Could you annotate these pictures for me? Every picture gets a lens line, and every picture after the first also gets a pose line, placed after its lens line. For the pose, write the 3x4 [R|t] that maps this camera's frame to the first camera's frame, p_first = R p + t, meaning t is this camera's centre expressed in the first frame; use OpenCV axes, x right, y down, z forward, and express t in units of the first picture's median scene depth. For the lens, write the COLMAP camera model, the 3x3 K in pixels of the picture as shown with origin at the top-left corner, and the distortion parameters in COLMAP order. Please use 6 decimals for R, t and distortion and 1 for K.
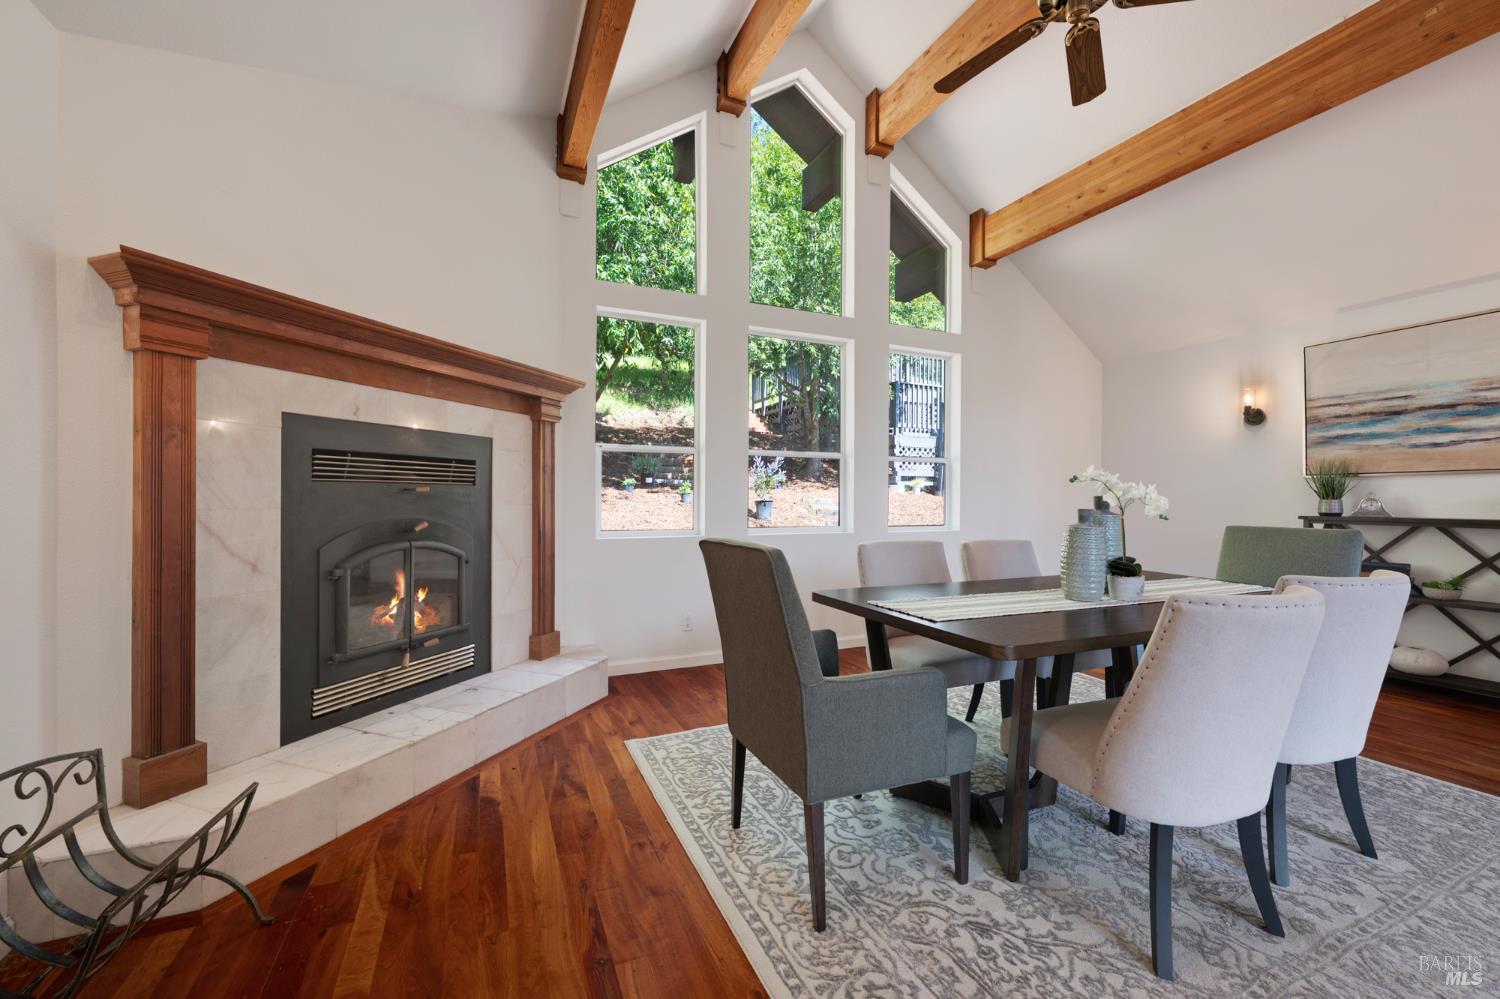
lens RADIAL K [[605.0, 0, 749.0], [0, 605.0, 502.2], [0, 0, 1]] dist [-0.004541, -0.000119]
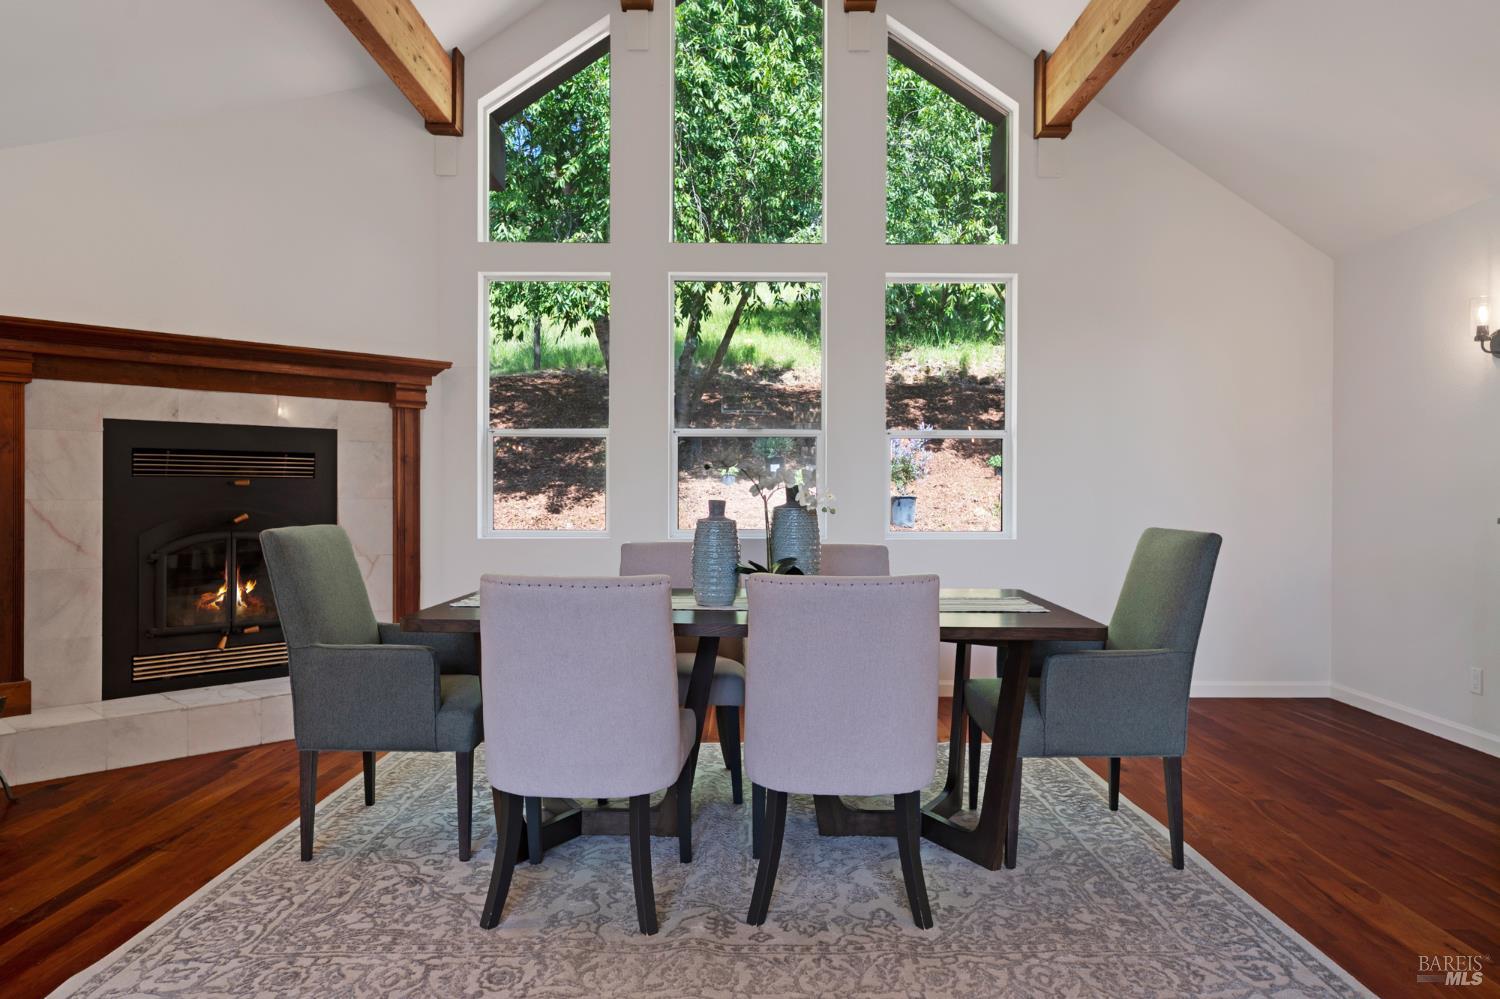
lens RADIAL K [[1017.8, 0, 755.8], [0, 1017.8, 497.1], [0, 0, 1]] dist [-0.006648, 0.001922]
pose [[0.911795, -0.006423, -0.410596, 1.085032], [0.002154, 0.999939, -0.010859, 0.026456], [0.410641, 0.009017, 0.911753, -0.265086]]
